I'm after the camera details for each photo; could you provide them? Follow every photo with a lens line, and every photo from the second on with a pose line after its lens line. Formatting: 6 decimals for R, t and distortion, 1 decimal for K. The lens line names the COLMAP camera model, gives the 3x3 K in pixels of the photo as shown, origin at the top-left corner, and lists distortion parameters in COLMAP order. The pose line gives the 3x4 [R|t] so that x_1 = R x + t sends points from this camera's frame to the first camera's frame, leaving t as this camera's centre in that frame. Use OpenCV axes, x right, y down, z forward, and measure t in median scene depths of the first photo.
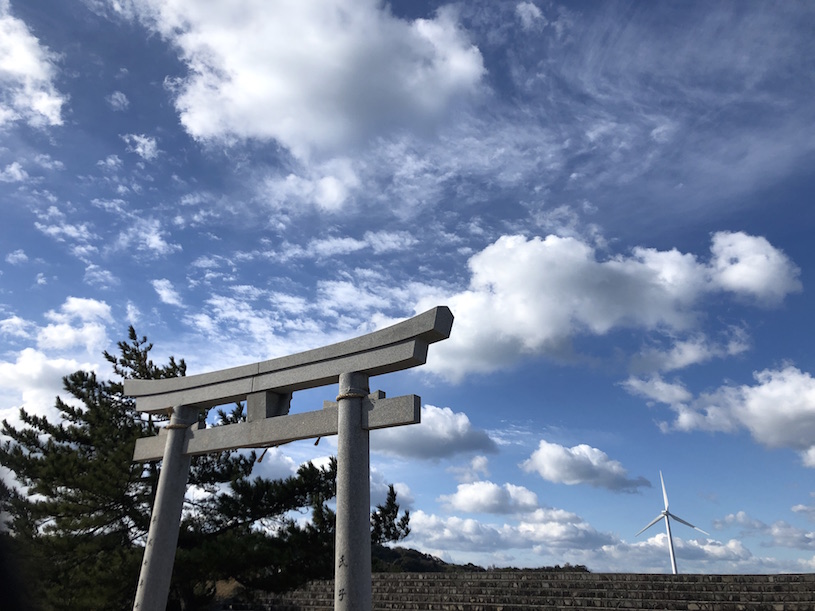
lens RADIAL K [[660.5, 0, 407.5], [0, 660.5, 305.5], [0, 0, 1]] dist [0.032721, -0.003173]
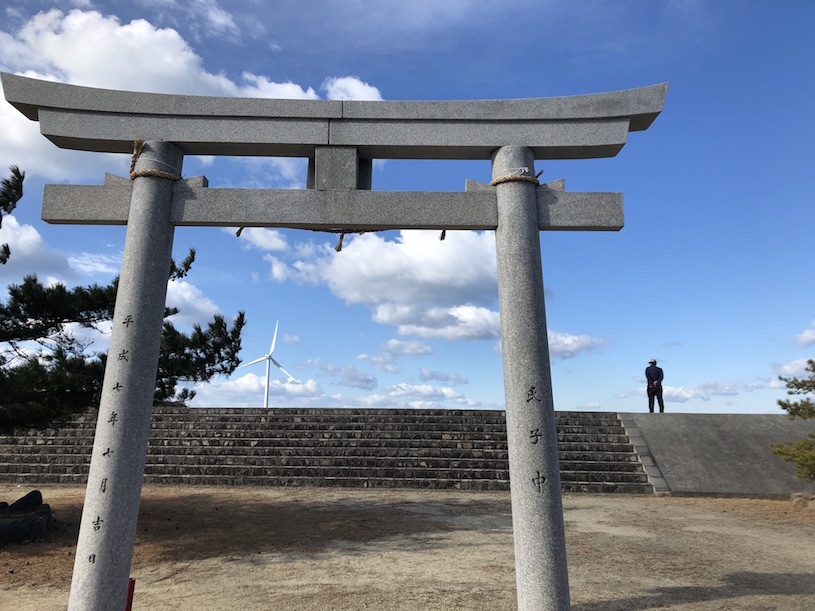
lens RADIAL K [[683.7, 0, 406.8], [0, 683.7, 328.9], [0, 0, 1]] dist [0.004269, -0.001526]
pose [[0.825491, 0.072828, 0.559697, -0.224176], [-0.218361, 0.955630, 0.197712, 0.064960], [-0.520464, -0.285426, 0.804767, 0.158642]]
